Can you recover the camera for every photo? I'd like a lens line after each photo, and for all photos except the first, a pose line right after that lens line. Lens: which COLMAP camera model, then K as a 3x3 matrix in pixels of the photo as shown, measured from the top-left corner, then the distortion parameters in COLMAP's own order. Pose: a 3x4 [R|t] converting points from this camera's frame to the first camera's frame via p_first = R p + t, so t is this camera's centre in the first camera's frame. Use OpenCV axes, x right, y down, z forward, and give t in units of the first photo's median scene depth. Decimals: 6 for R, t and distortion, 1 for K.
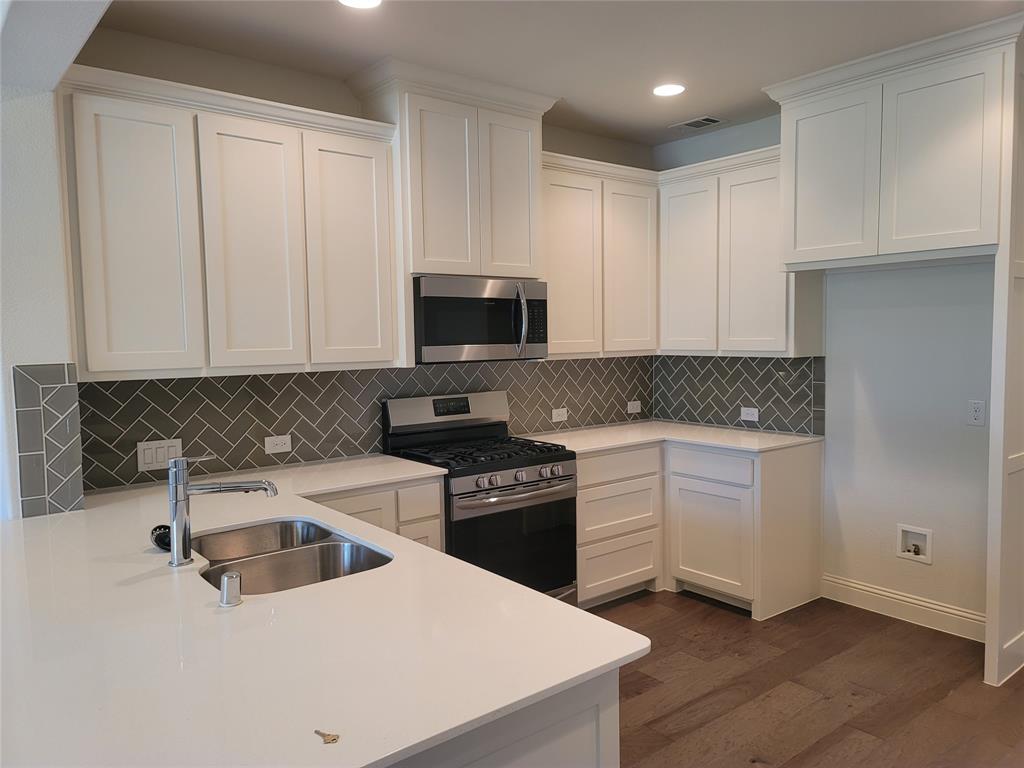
lens RADIAL K [[752.4, 0, 514.4], [0, 752.4, 382.2], [0, 0, 1]] dist [0.076161, -0.076044]
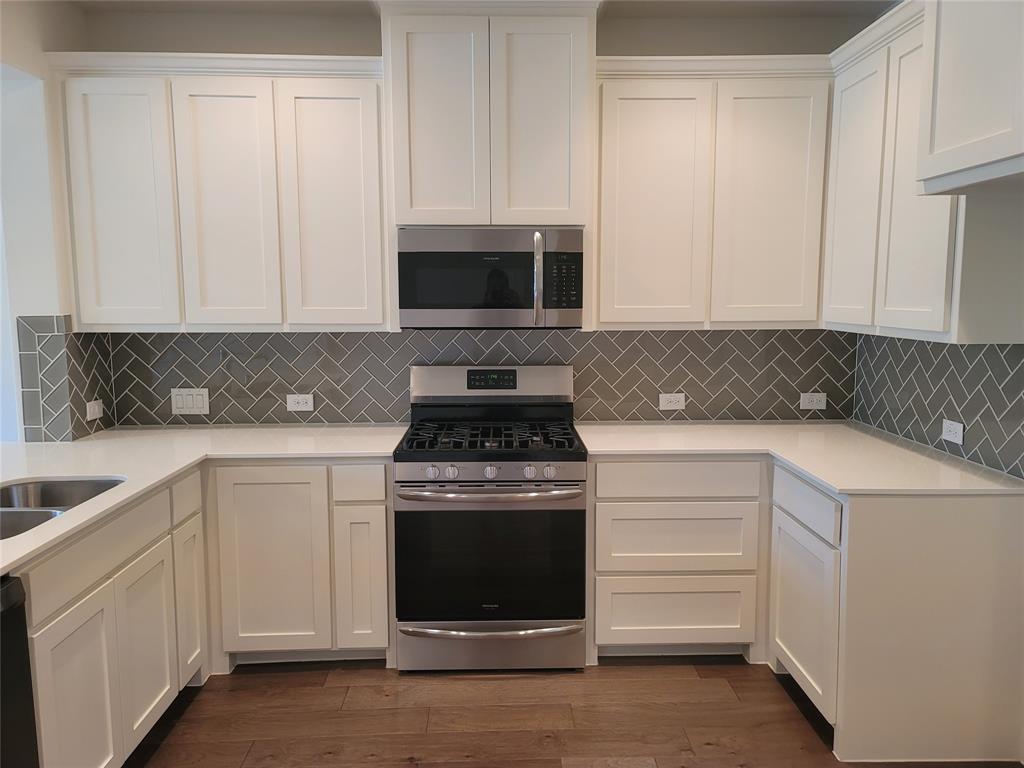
lens RADIAL K [[732.7, 0, 512.1], [0, 732.7, 373.9], [0, 0, 1]] dist [0.039131, -0.003478]
pose [[0.793928, 0.078996, -0.602859, 0.463254], [-0.049409, 0.996627, 0.065525, -0.031855], [0.606001, -0.022235, 0.795153, 0.364027]]
